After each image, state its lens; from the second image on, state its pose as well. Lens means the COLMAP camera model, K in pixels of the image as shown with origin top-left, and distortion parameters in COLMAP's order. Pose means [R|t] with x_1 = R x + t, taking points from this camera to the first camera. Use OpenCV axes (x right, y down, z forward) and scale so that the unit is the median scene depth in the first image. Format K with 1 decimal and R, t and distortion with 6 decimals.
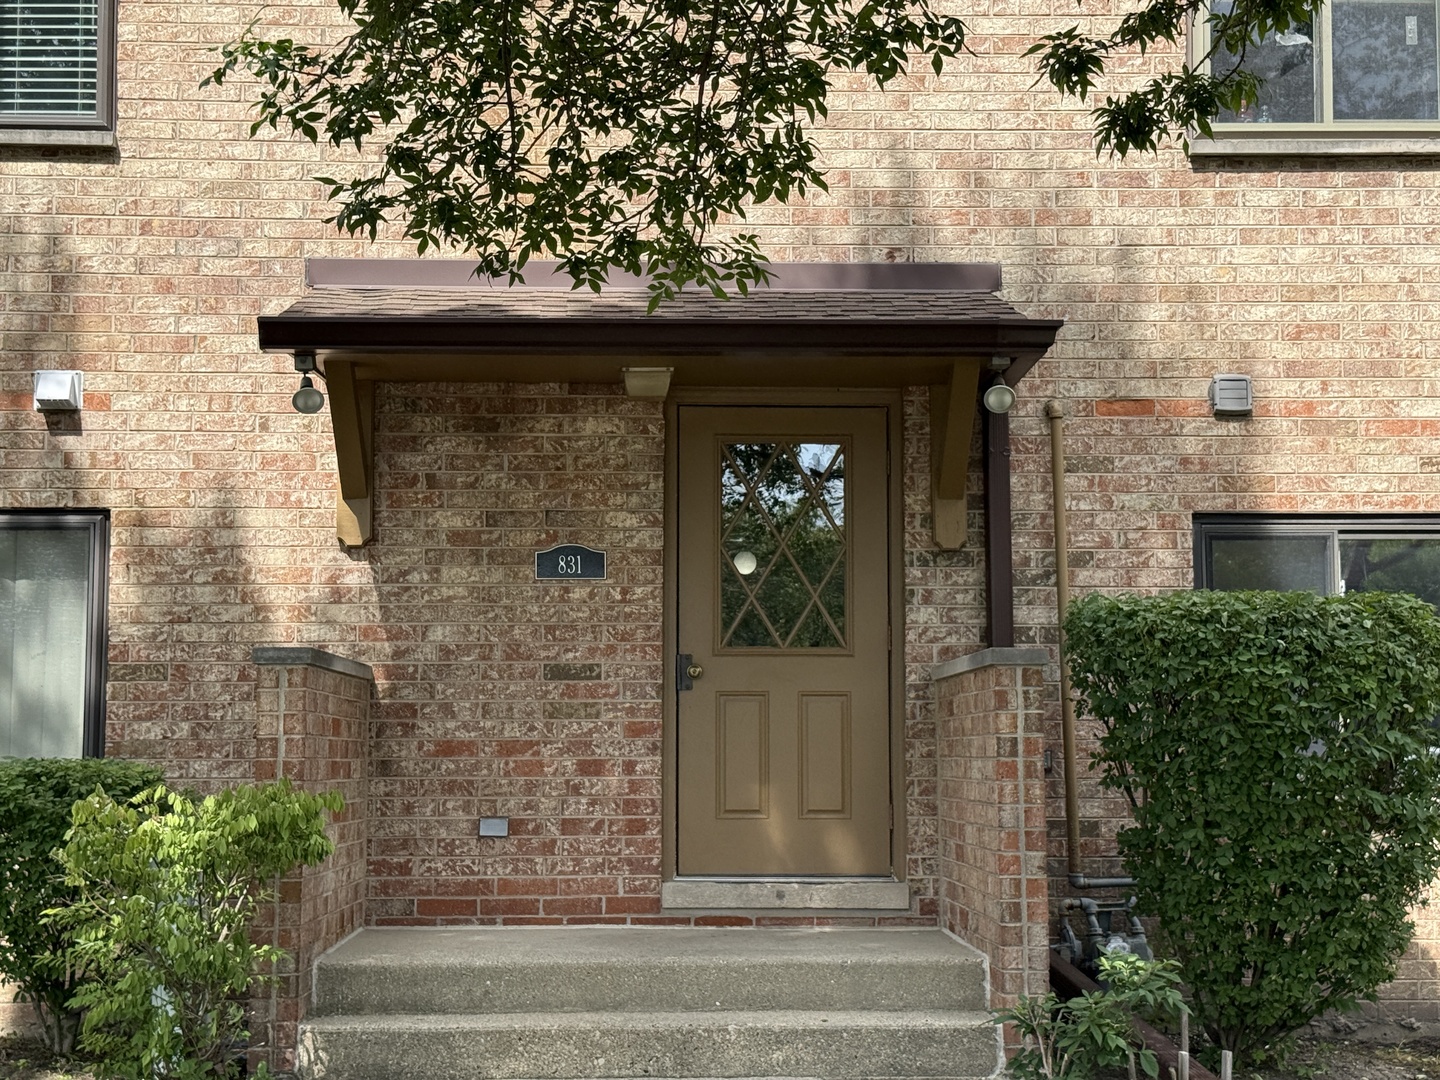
lens RADIAL K [[2099.0, 0, 723.3], [0, 2099.0, 548.1], [0, 0, 1]] dist [0.133302, 0.000000]
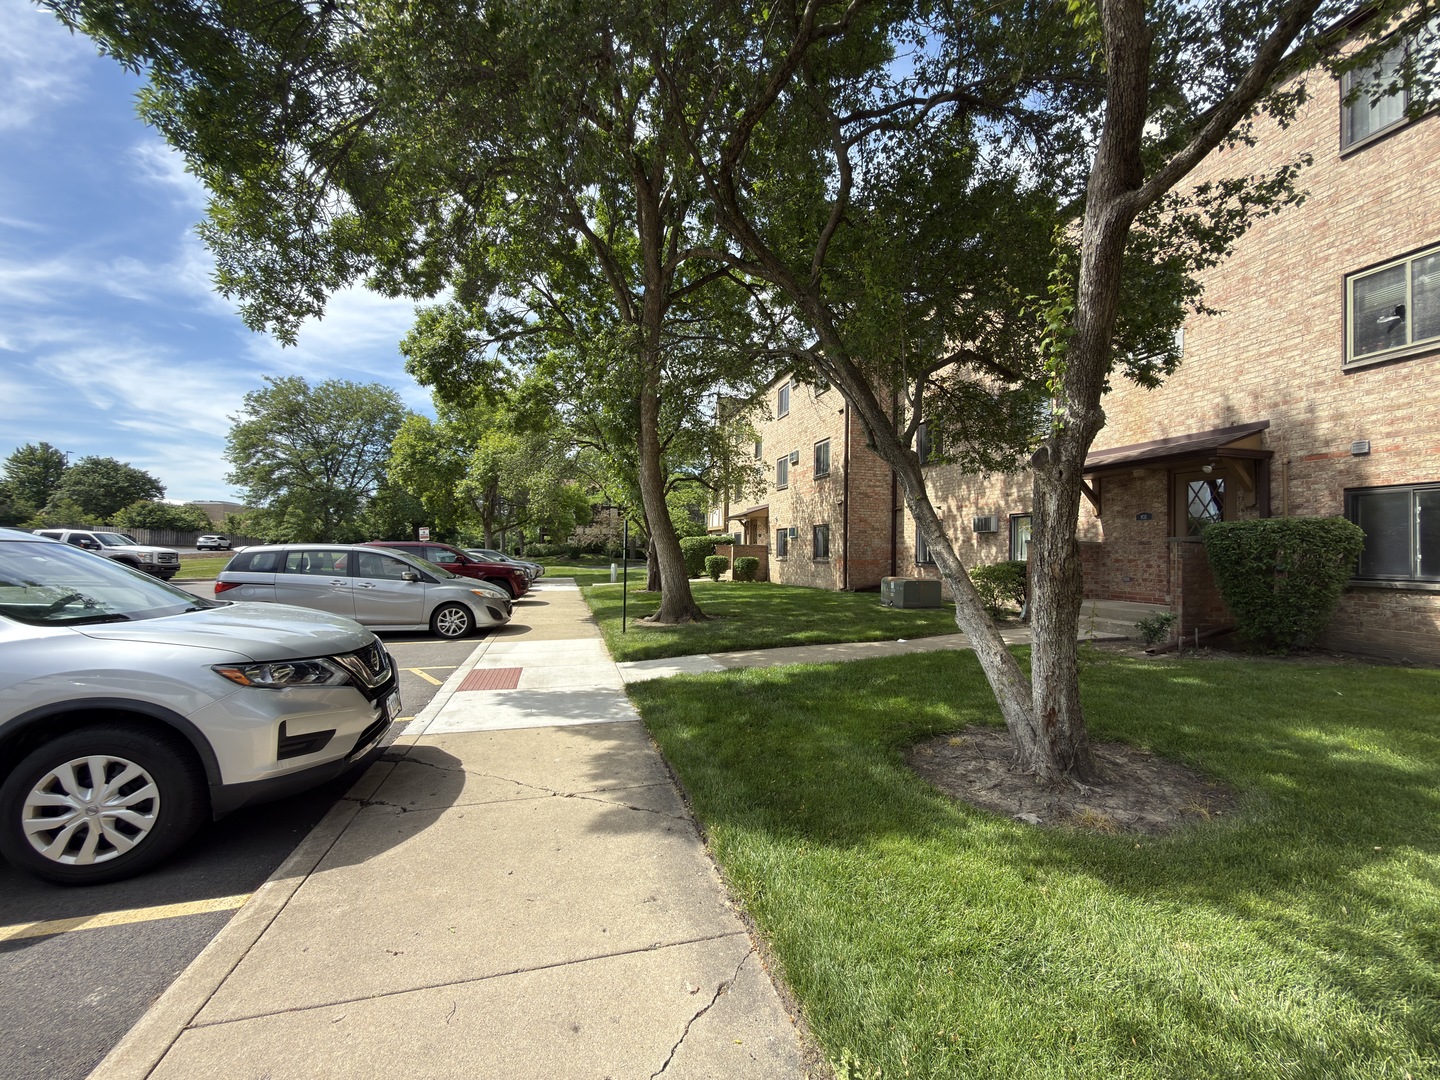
lens RADIAL K [[573.3, 0, 722.1], [0, 573.3, 541.3], [0, 0, 1]] dist [0.002290, -0.000587]
pose [[0.249315, -0.012619, -0.968340, 0.795751], [0.078491, 0.996889, 0.007218, -0.017149], [0.965236, -0.077805, 0.249530, -0.080132]]
